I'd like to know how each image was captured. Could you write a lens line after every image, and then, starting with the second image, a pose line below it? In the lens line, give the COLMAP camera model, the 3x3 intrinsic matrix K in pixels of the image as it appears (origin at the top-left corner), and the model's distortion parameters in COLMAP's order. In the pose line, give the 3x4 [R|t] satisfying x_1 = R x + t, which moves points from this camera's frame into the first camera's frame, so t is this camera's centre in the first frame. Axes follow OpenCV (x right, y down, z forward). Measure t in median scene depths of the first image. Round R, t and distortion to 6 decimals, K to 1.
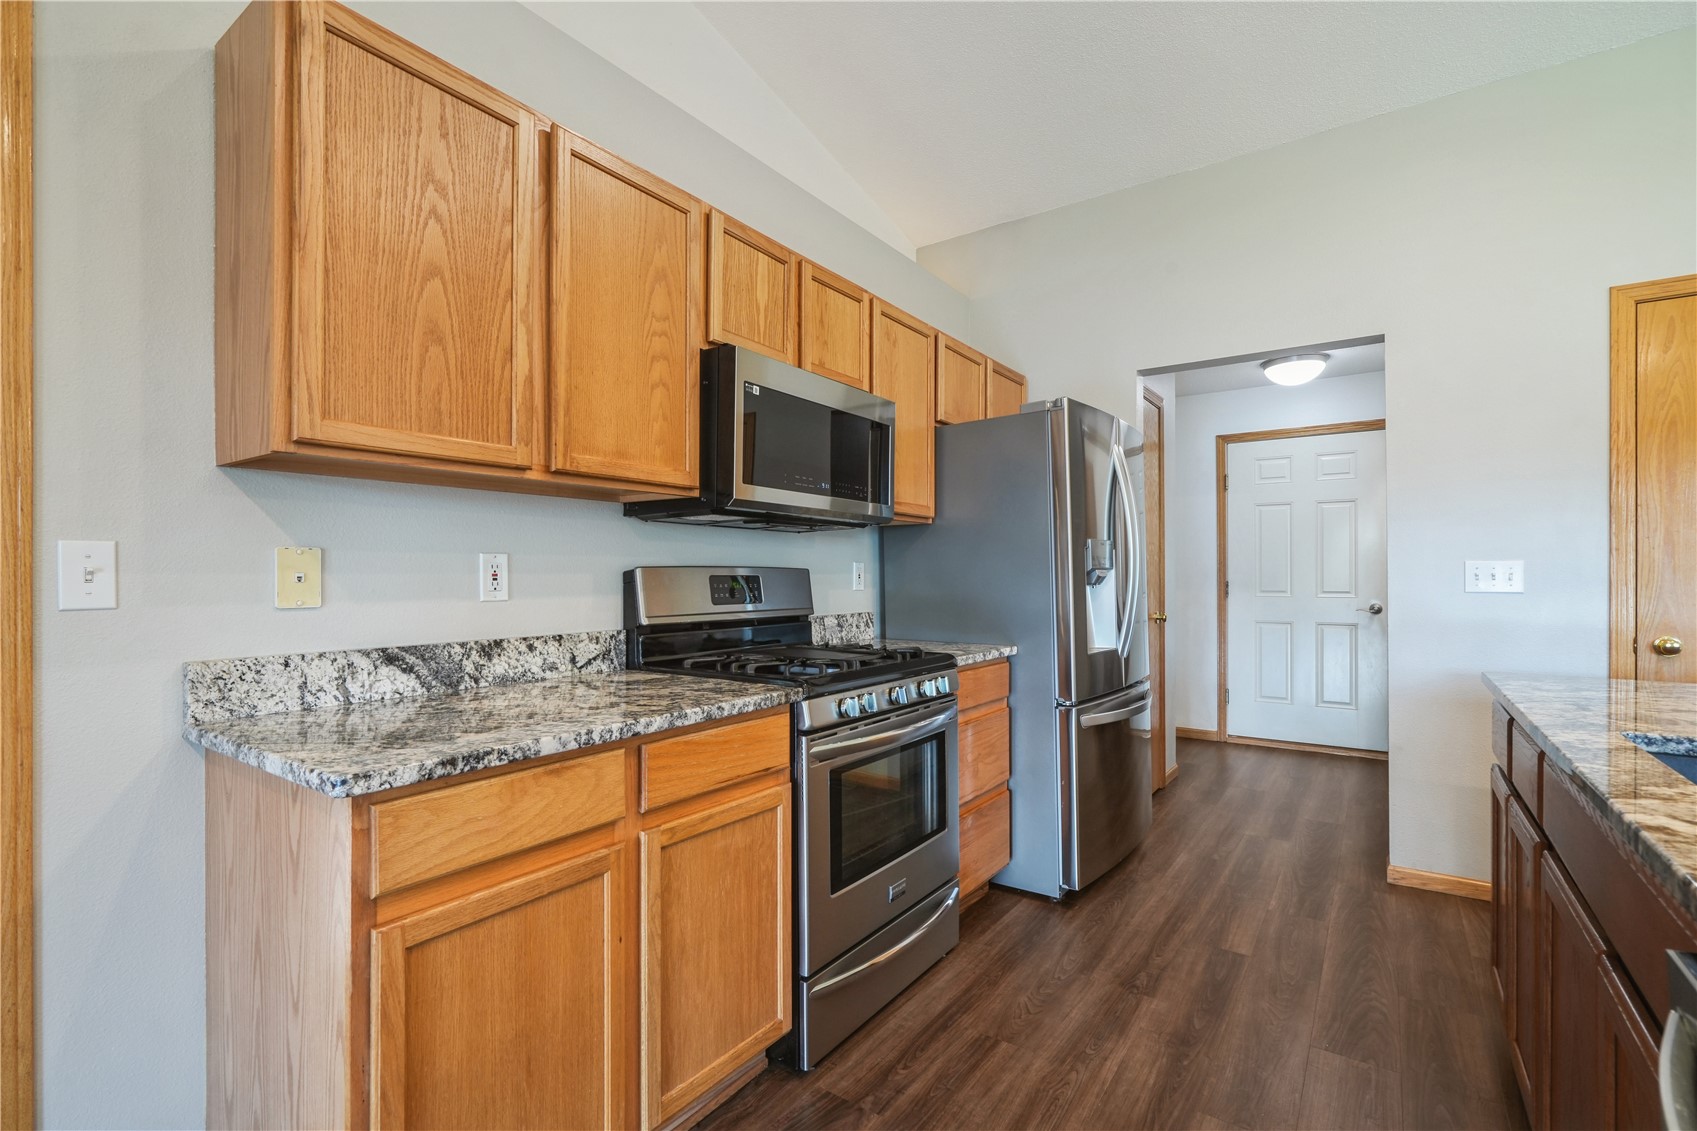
lens RADIAL K [[771.9, 0, 849.8], [0, 771.9, 571.1], [0, 0, 1]] dist [-0.004784, 0.000852]
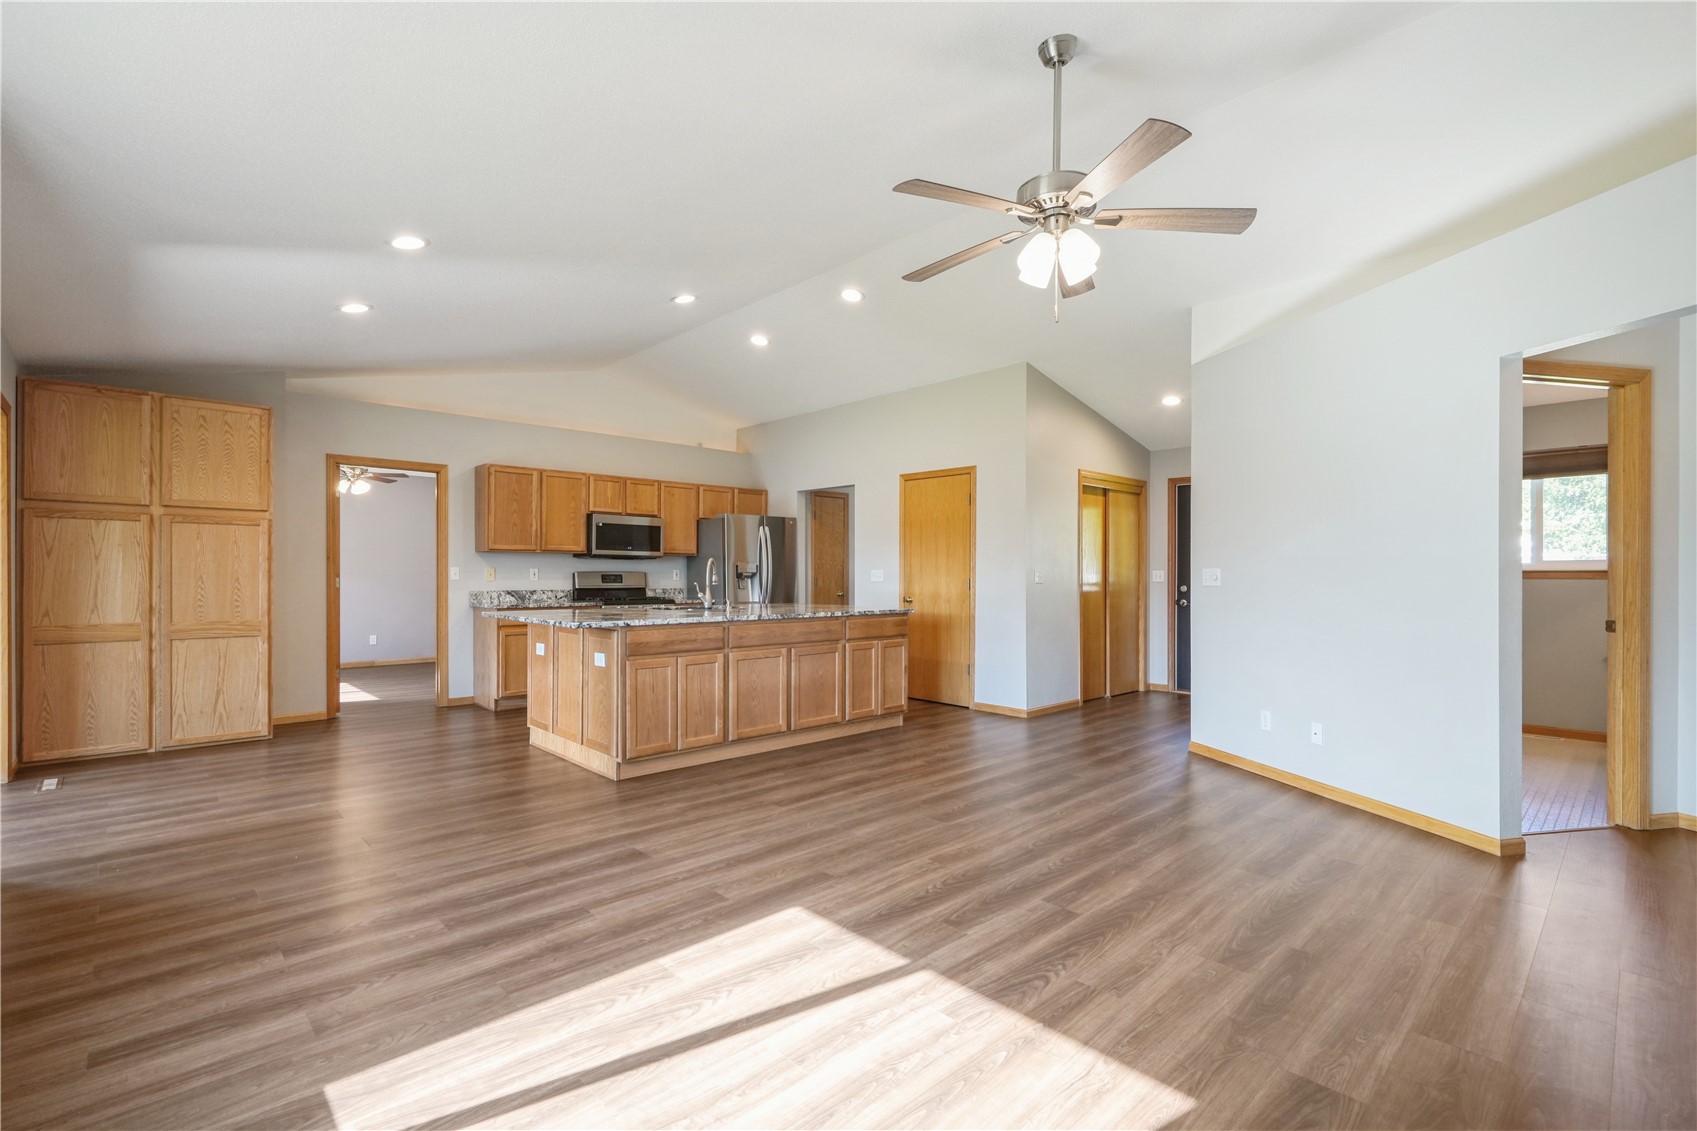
lens RADIAL K [[771.9, 0, 838.1], [0, 771.9, 570.5], [0, 0, 1]] dist [-0.004784, 0.000852]
pose [[0.979186, 0.002349, -0.202954, 1.768942], [-0.002254, 0.999997, 0.000703, -0.017996], [0.202955, -0.000231, 0.979188, -2.424142]]
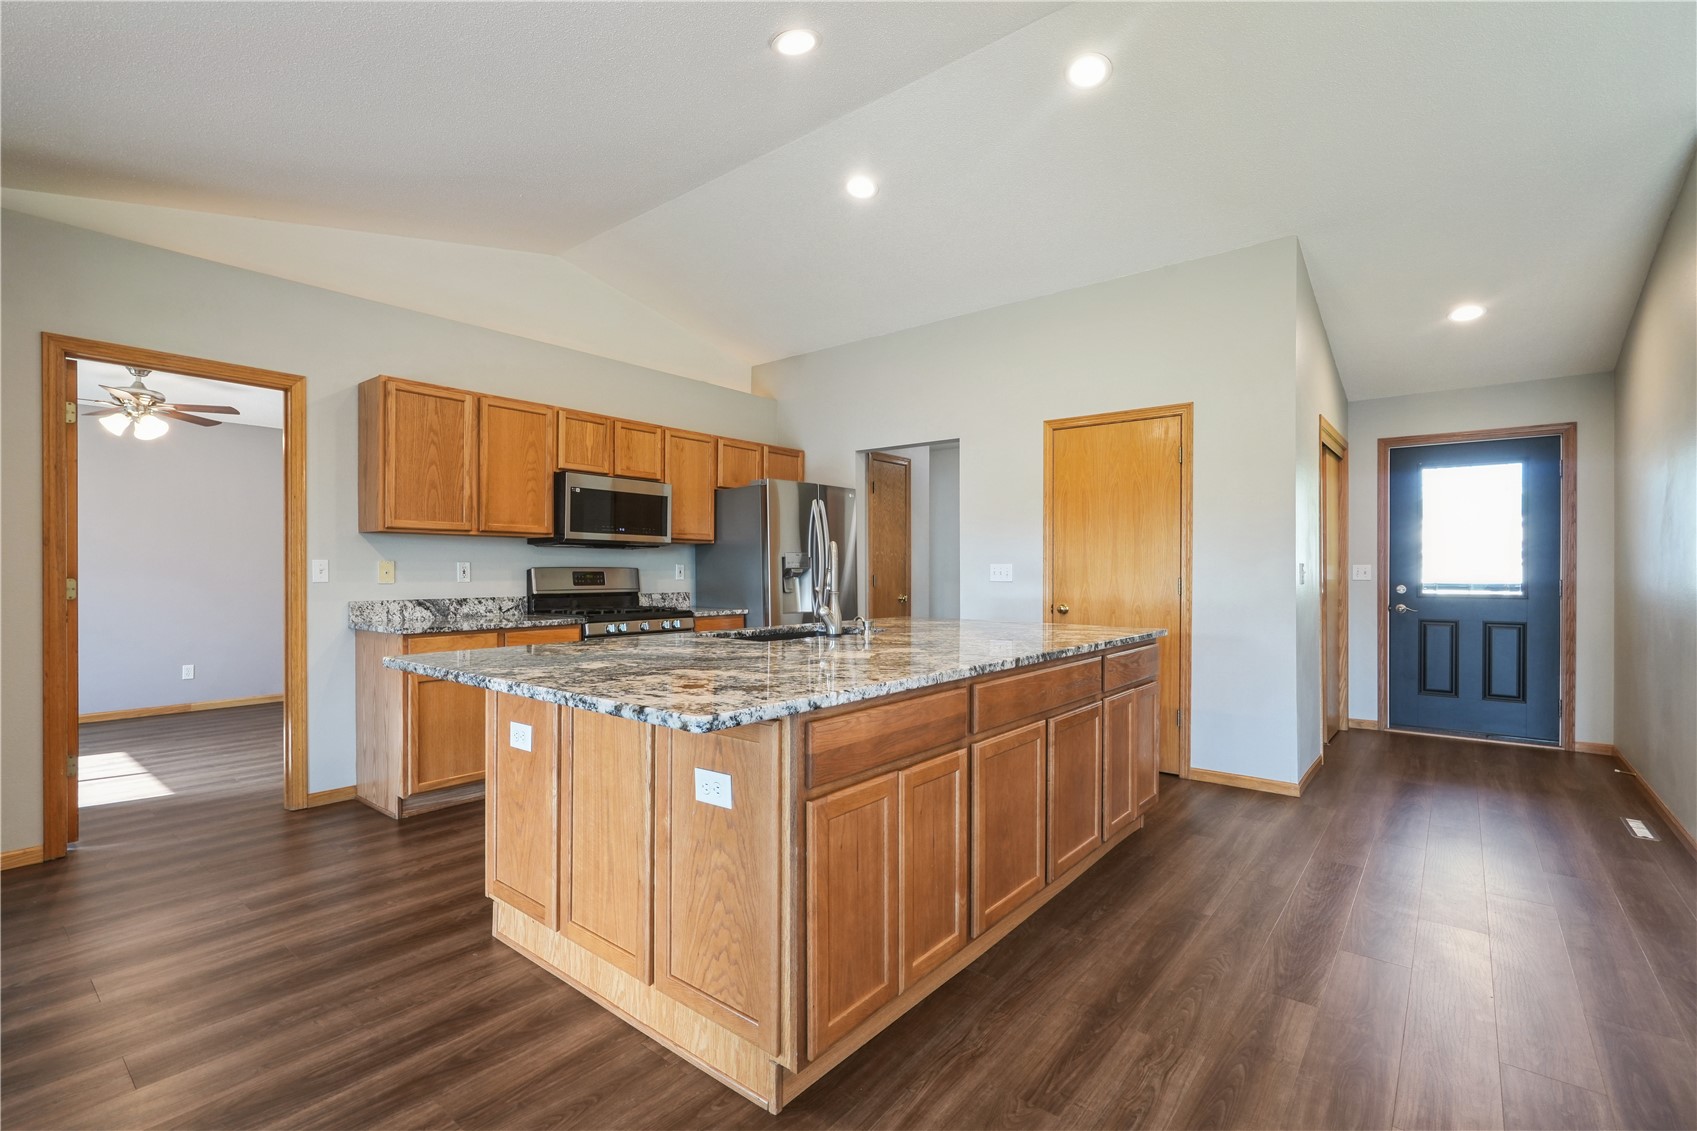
lens RADIAL K [[771.9, 0, 846.8], [0, 771.9, 568.6], [0, 0, 1]] dist [-0.004784, 0.000852]
pose [[0.997633, 0.001503, -0.068743, 0.834655], [-0.001267, 0.999993, 0.003471, -0.012200], [0.068748, -0.003376, 0.997628, -1.224067]]
